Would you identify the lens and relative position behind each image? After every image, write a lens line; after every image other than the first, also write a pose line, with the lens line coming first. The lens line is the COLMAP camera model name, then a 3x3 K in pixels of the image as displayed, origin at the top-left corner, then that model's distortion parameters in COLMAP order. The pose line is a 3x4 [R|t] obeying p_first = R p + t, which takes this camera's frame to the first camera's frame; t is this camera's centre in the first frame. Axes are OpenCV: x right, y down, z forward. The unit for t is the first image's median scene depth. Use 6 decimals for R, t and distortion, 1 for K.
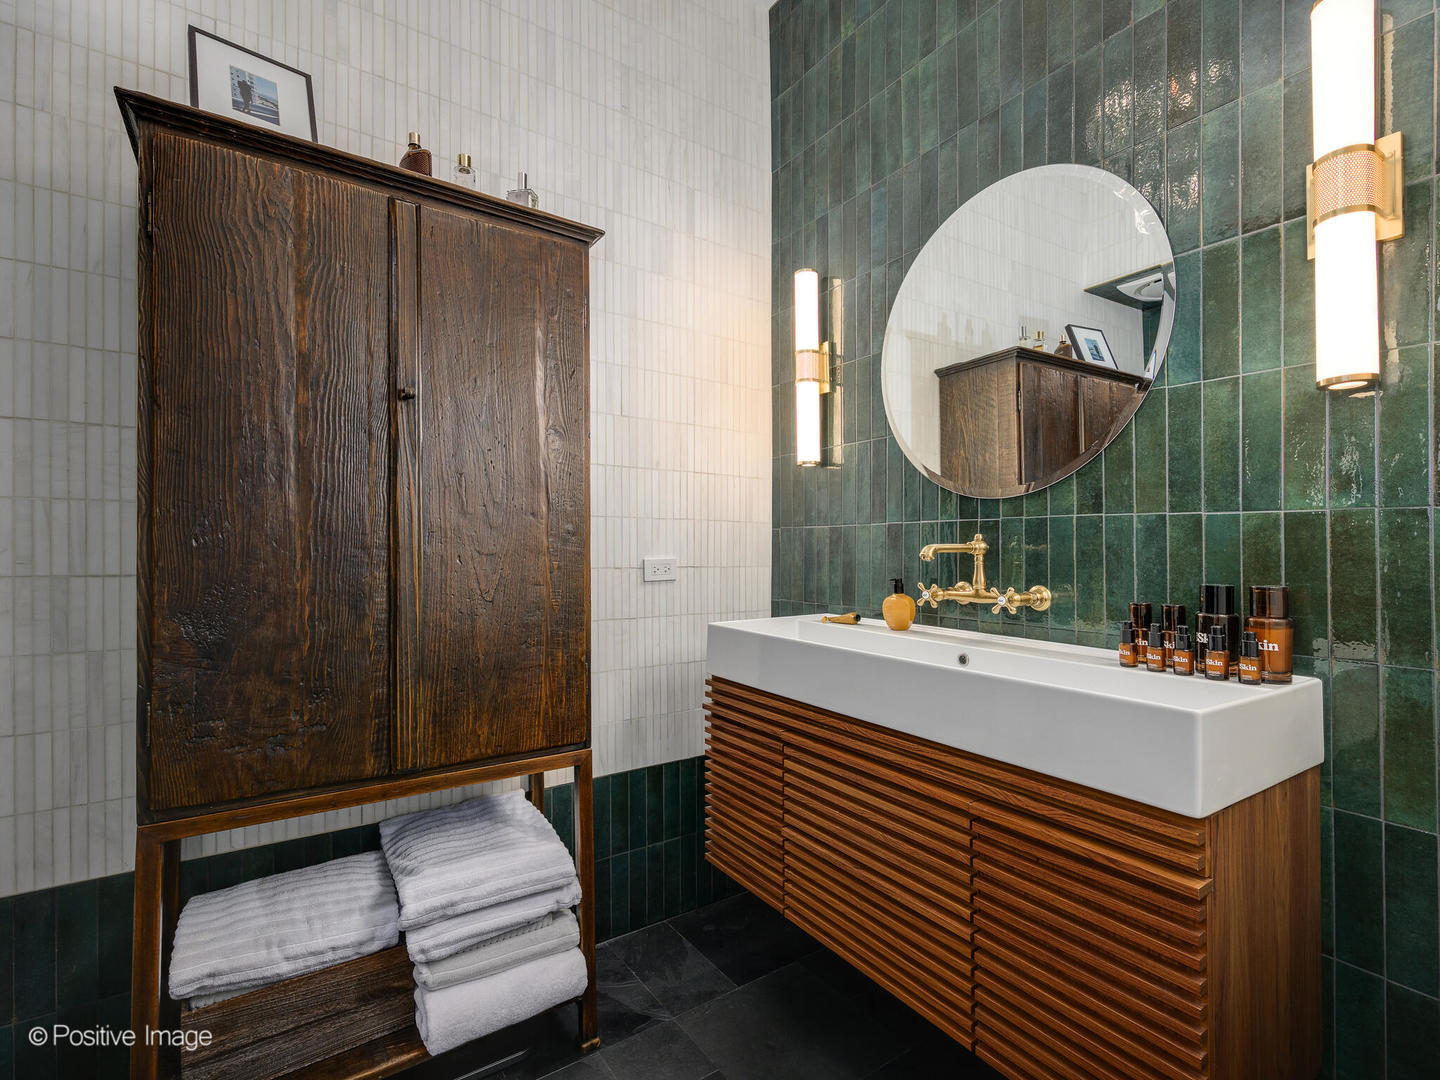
lens RADIAL K [[693.8, 0, 786.8], [0, 693.8, 573.2], [0, 0, 1]] dist [-0.000399, -0.000048]
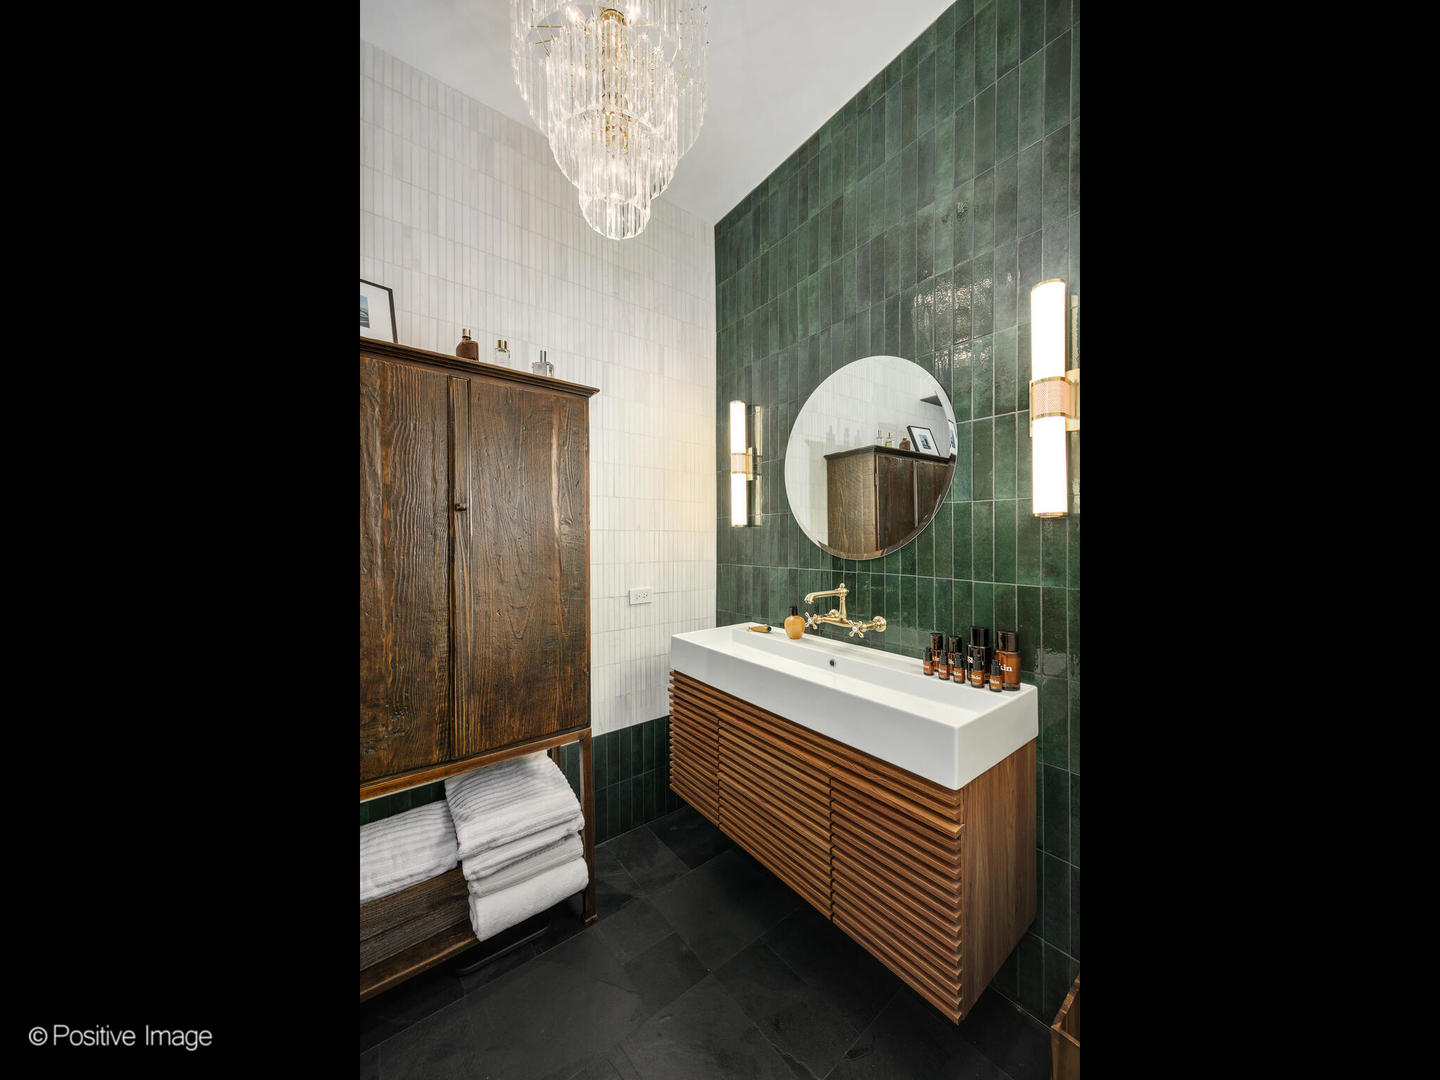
lens RADIAL K [[460.4, 0, 776.8], [0, 460.4, 559.5], [0, 0, 1]] dist [-0.001336, 0.000078]
pose [[0.996459, 0.001574, 0.084066, 0.039759], [-0.002256, 0.999965, 0.008014, -0.125716], [-0.084051, -0.008176, 0.996428, -0.040238]]
